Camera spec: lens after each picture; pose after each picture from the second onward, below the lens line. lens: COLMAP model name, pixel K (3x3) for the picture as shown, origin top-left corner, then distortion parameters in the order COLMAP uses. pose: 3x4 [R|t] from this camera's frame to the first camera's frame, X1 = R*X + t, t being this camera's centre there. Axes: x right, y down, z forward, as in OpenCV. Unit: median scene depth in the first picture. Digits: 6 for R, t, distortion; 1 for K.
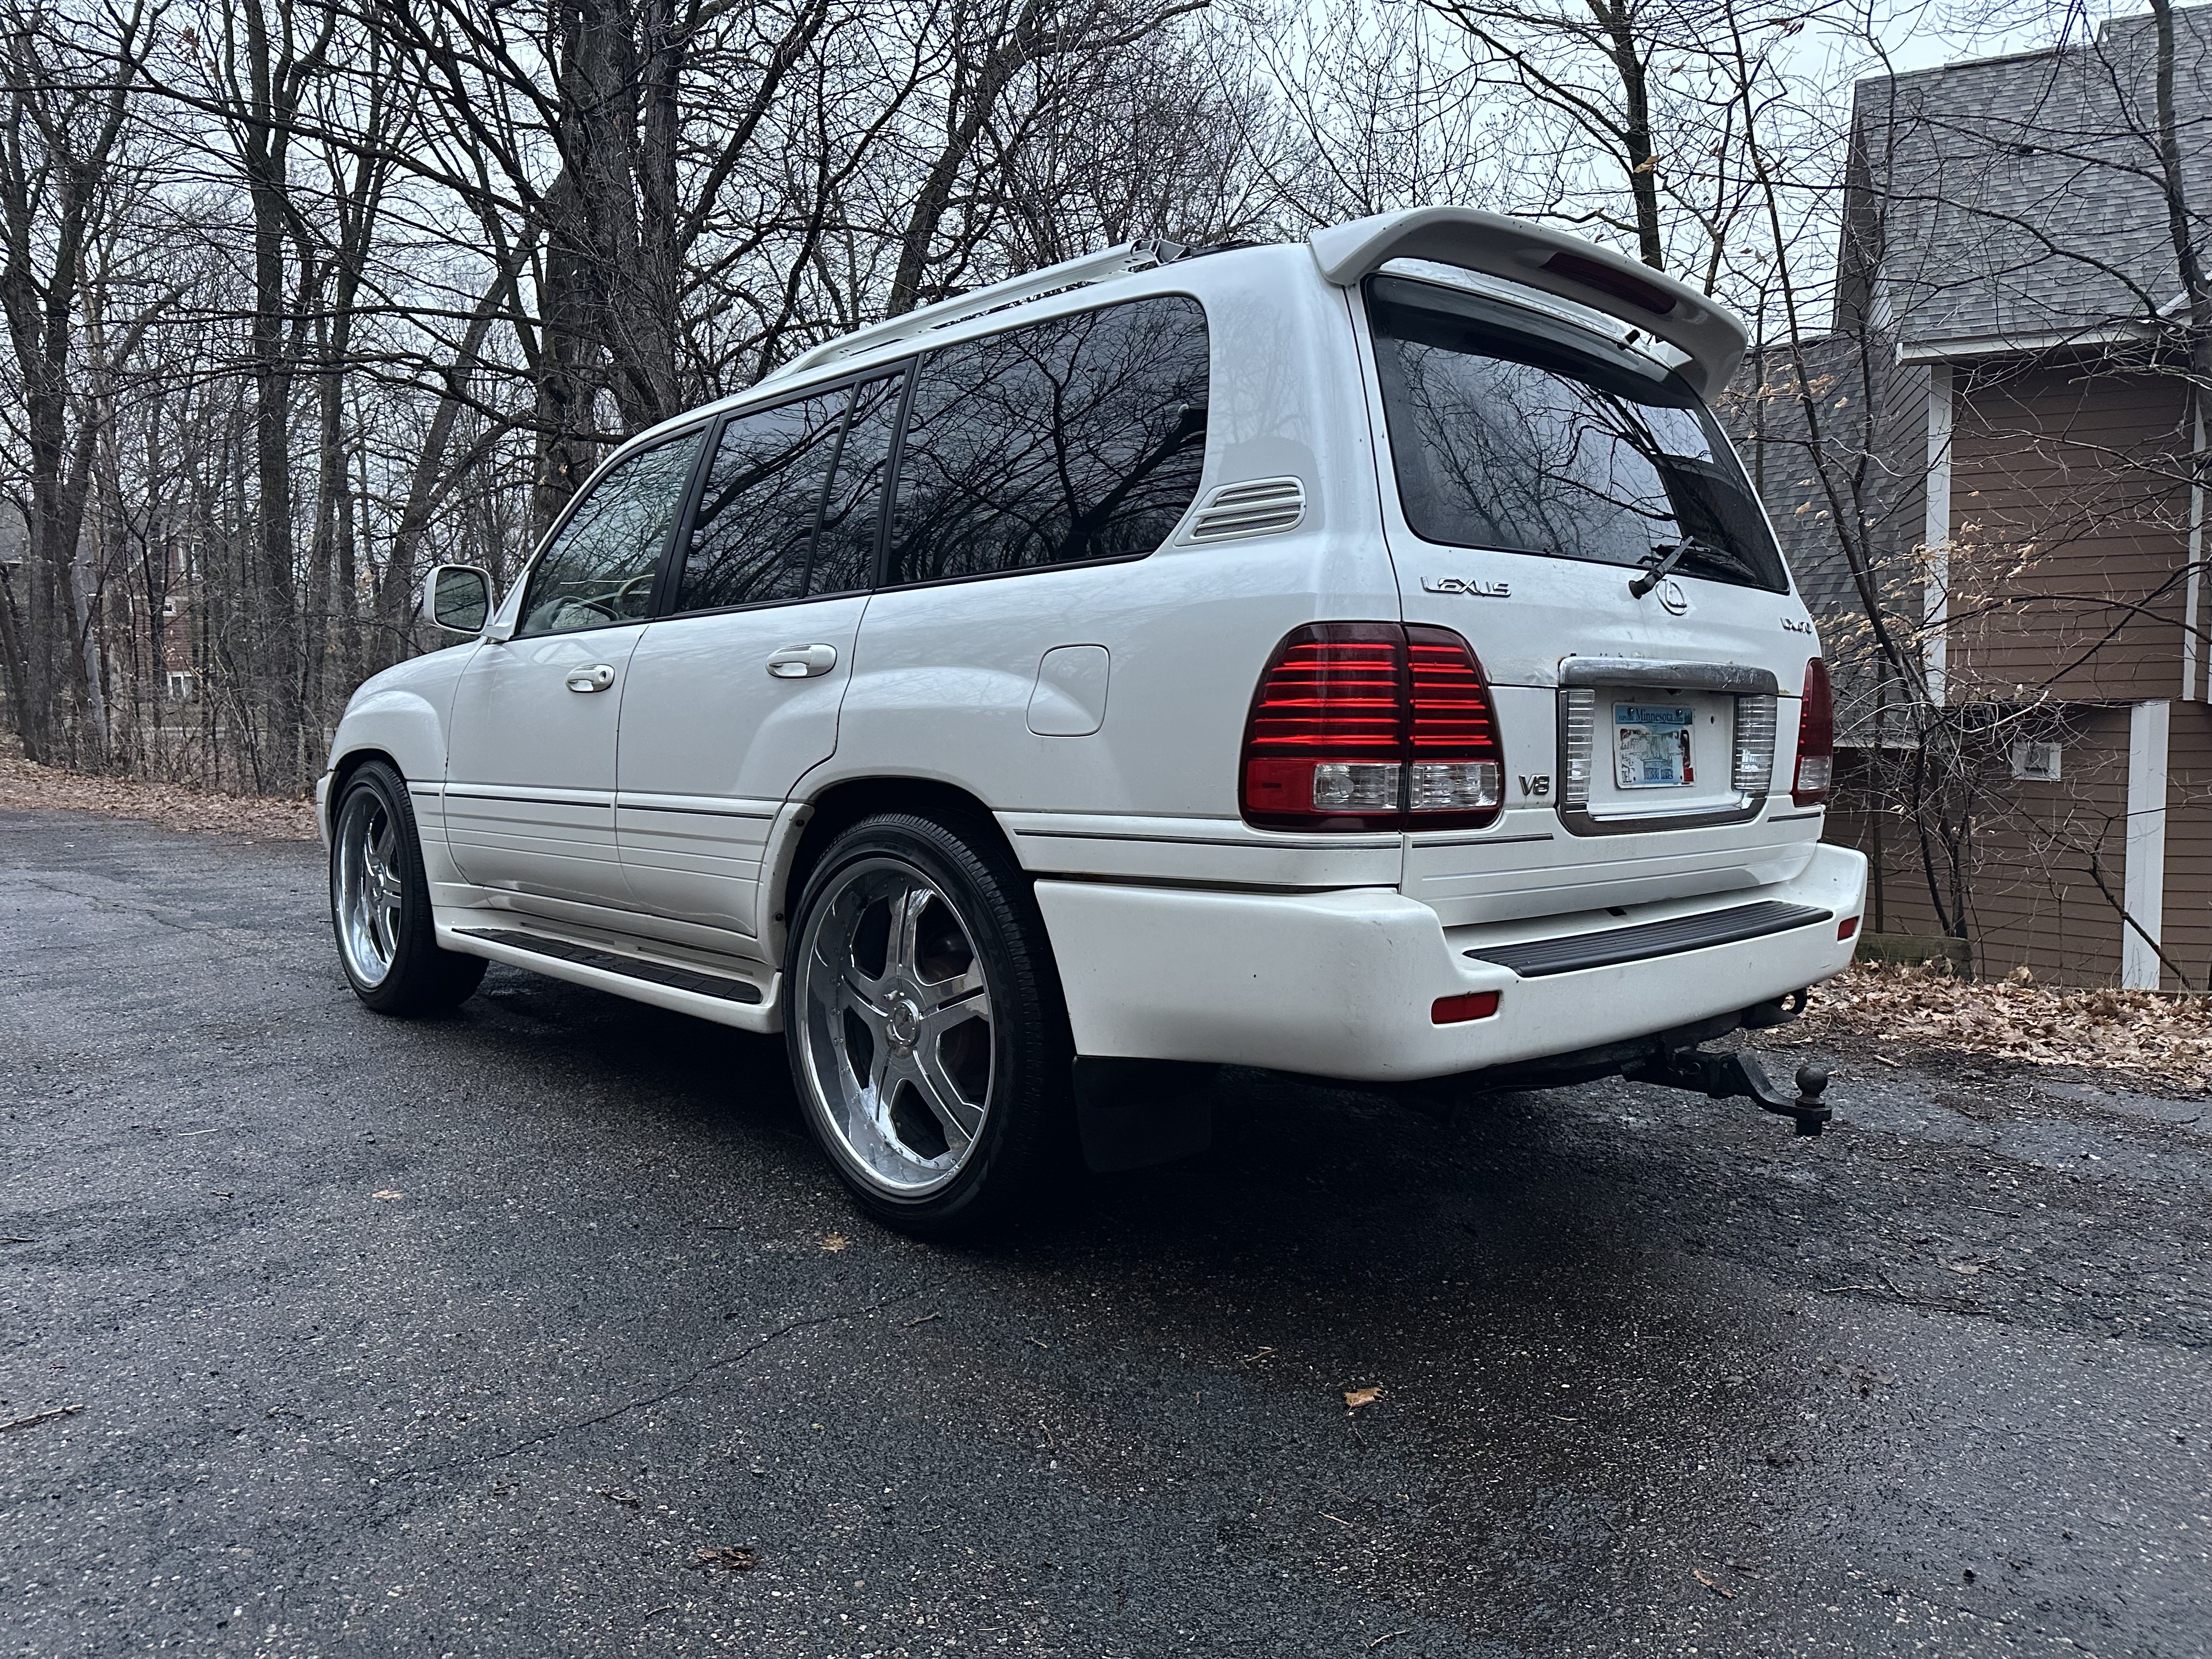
lens RADIAL K [[1539.8, 0, 1083.4], [0, 1539.8, 821.2], [0, 0, 1]] dist [0.098245, -0.145133]
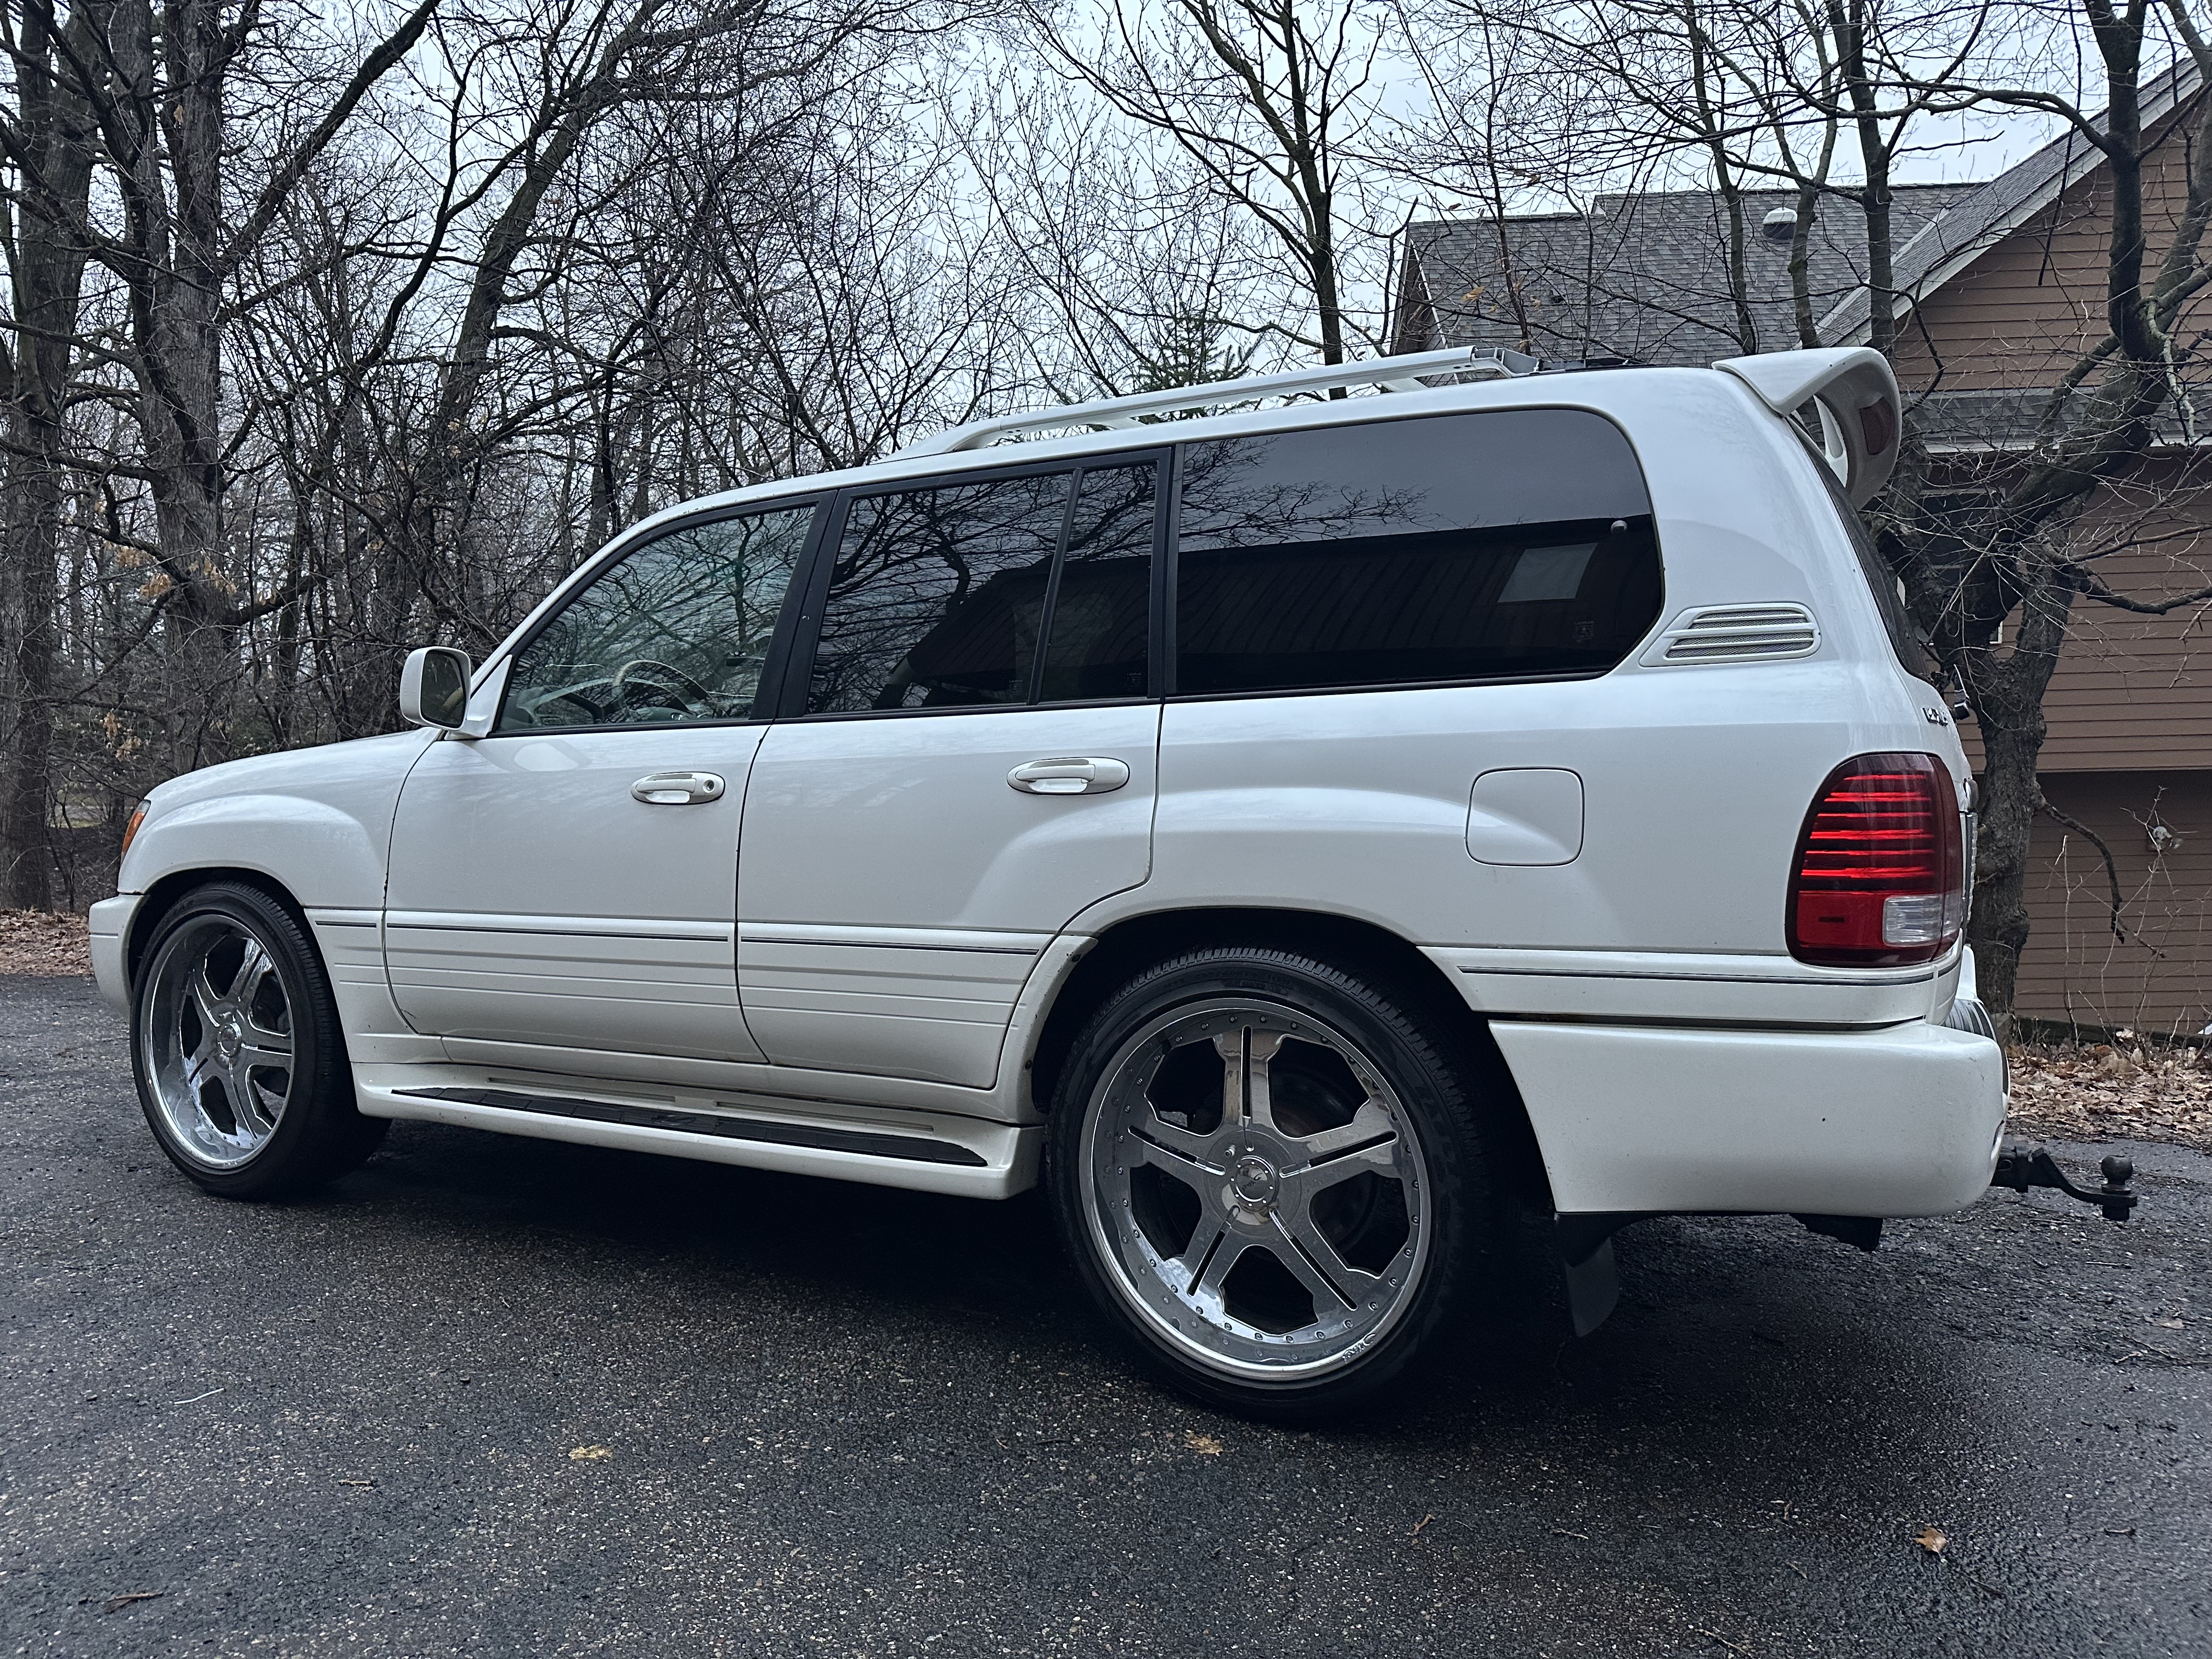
lens RADIAL K [[1539.8, 0, 1083.4], [0, 1539.8, 821.2], [0, 0, 1]] dist [0.098245, -0.145133]
pose [[0.946193, -0.011992, 0.323379, -0.521573], [0.025917, 0.998911, -0.038787, -0.048364], [-0.322562, 0.045081, 0.945474, 0.179446]]
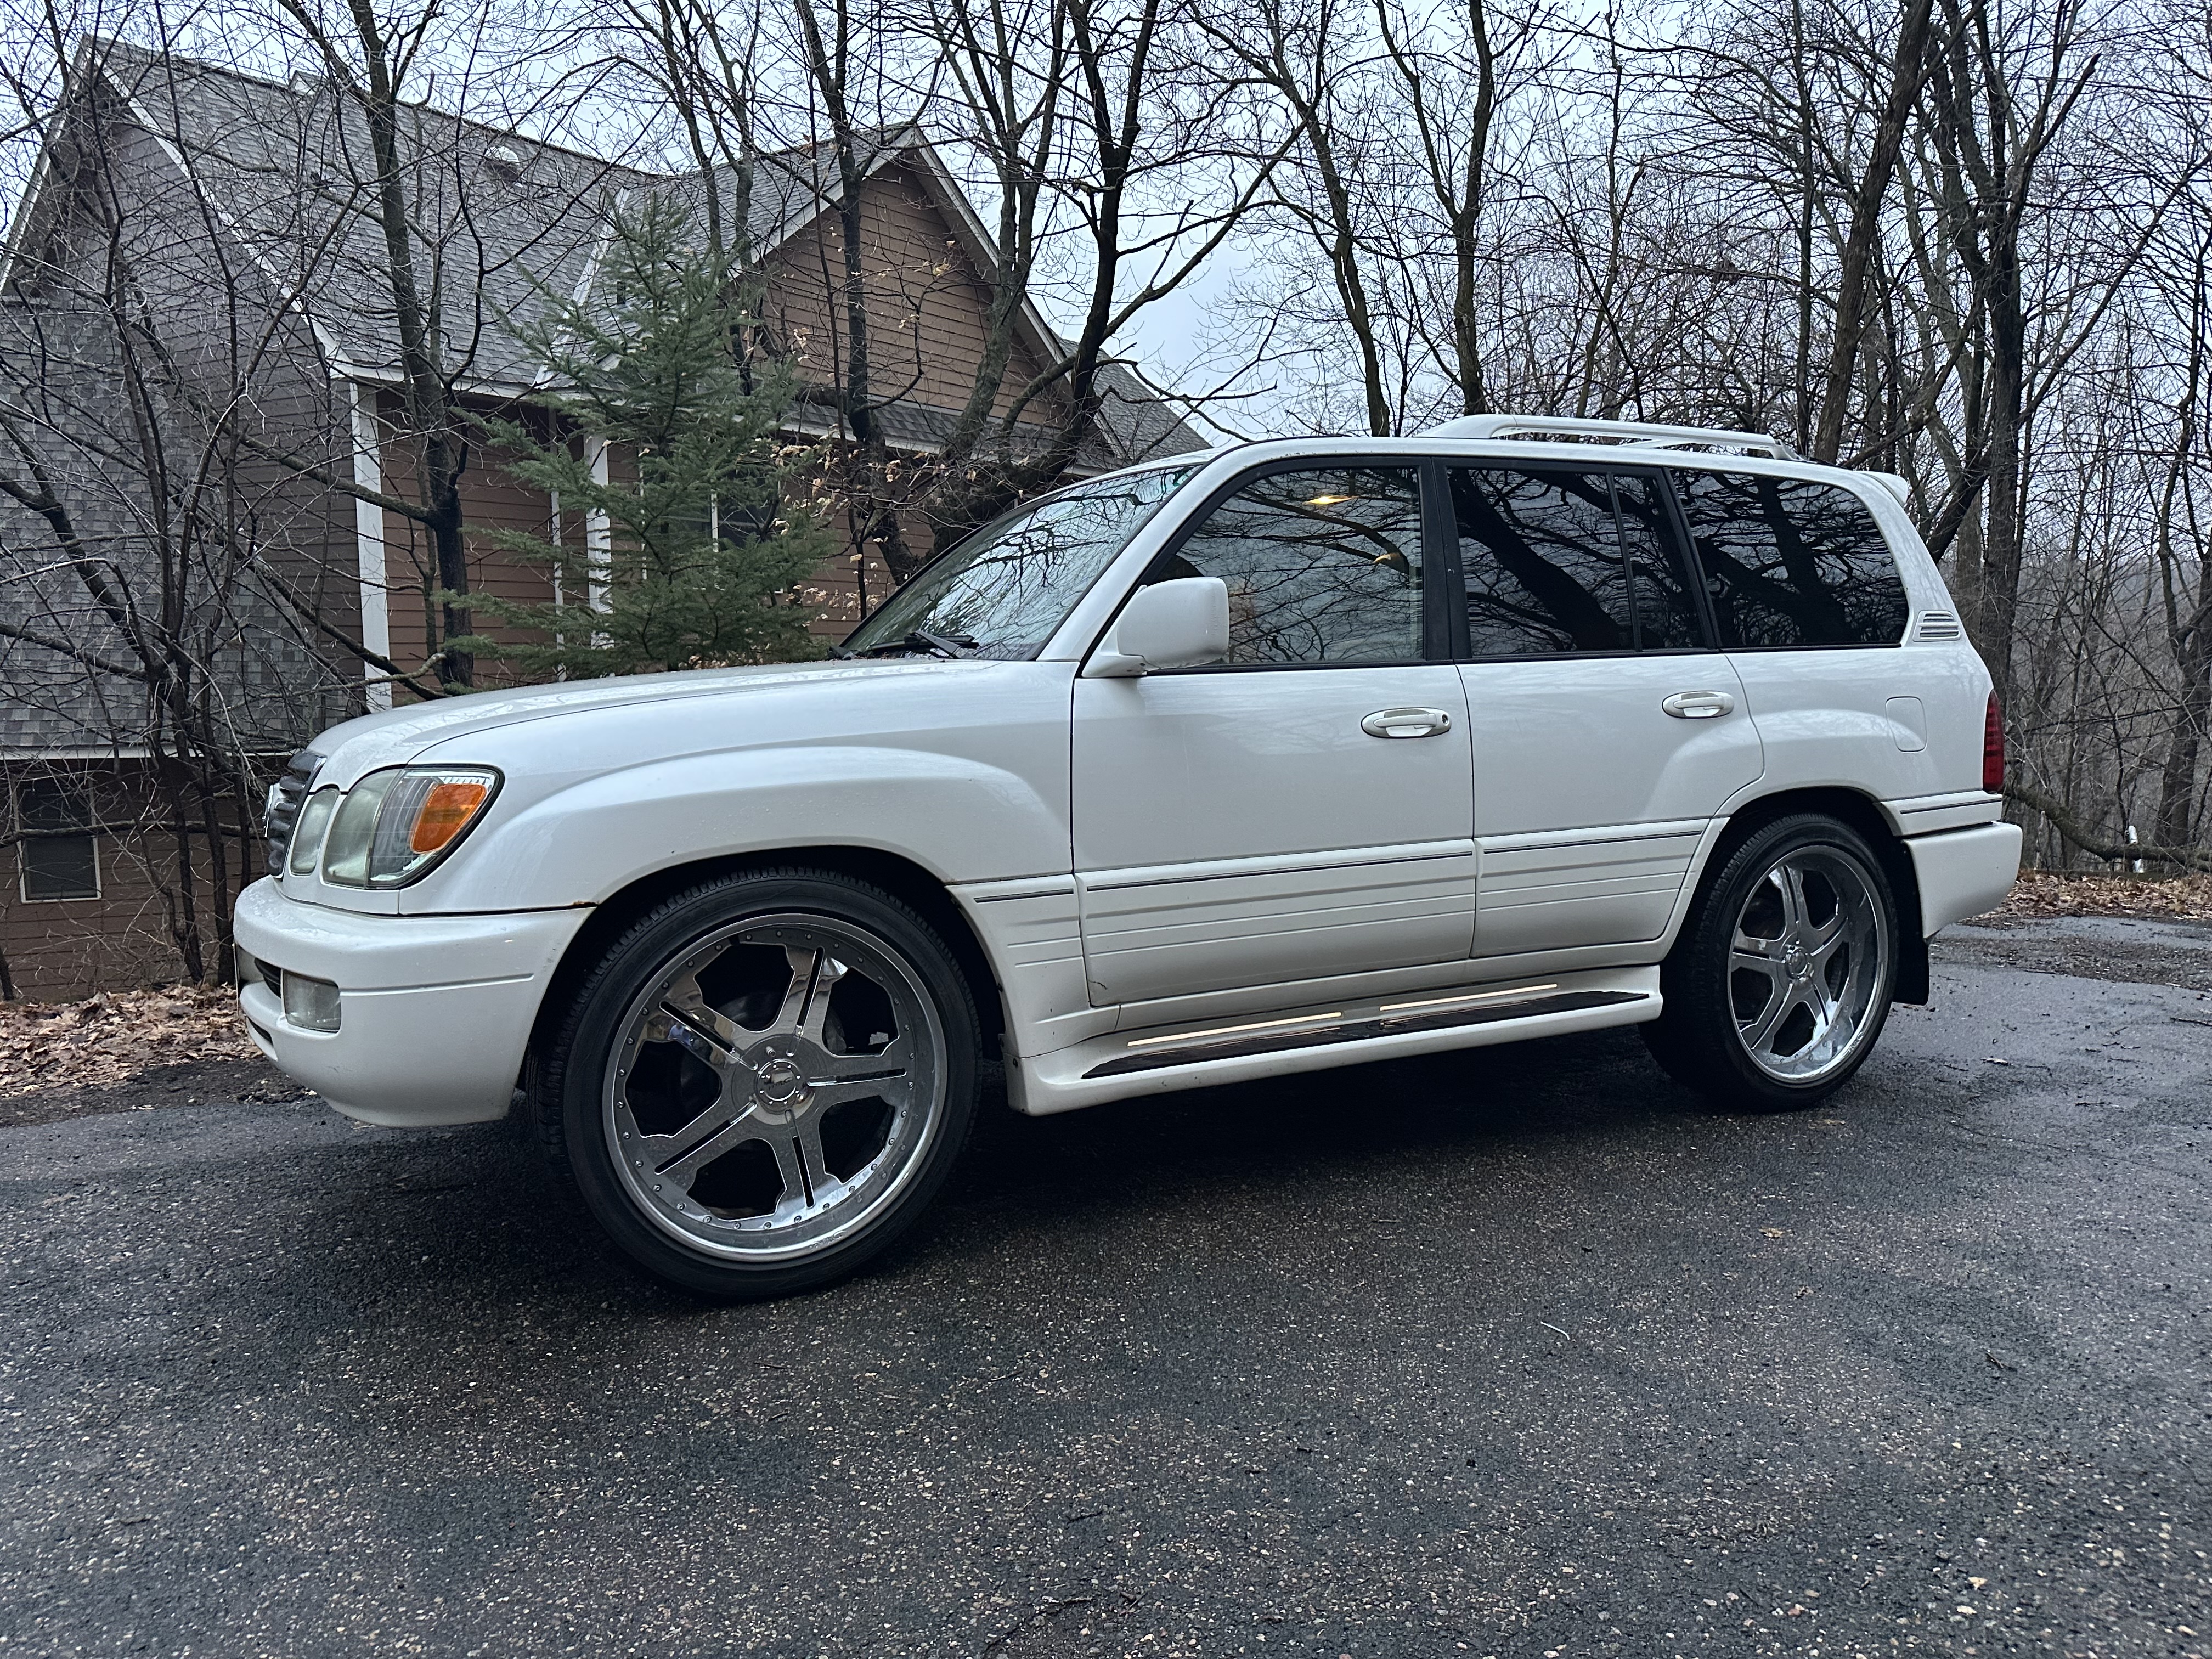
lens RADIAL K [[1539.8, 0, 1083.4], [0, 1539.8, 821.2], [0, 0, 1]] dist [0.098245, -0.145133]
pose [[0.273754, -0.044136, 0.960787, -1.720263], [0.107433, 0.994098, 0.015056, -0.093174], [-0.955781, 0.099099, 0.276880, 1.274665]]
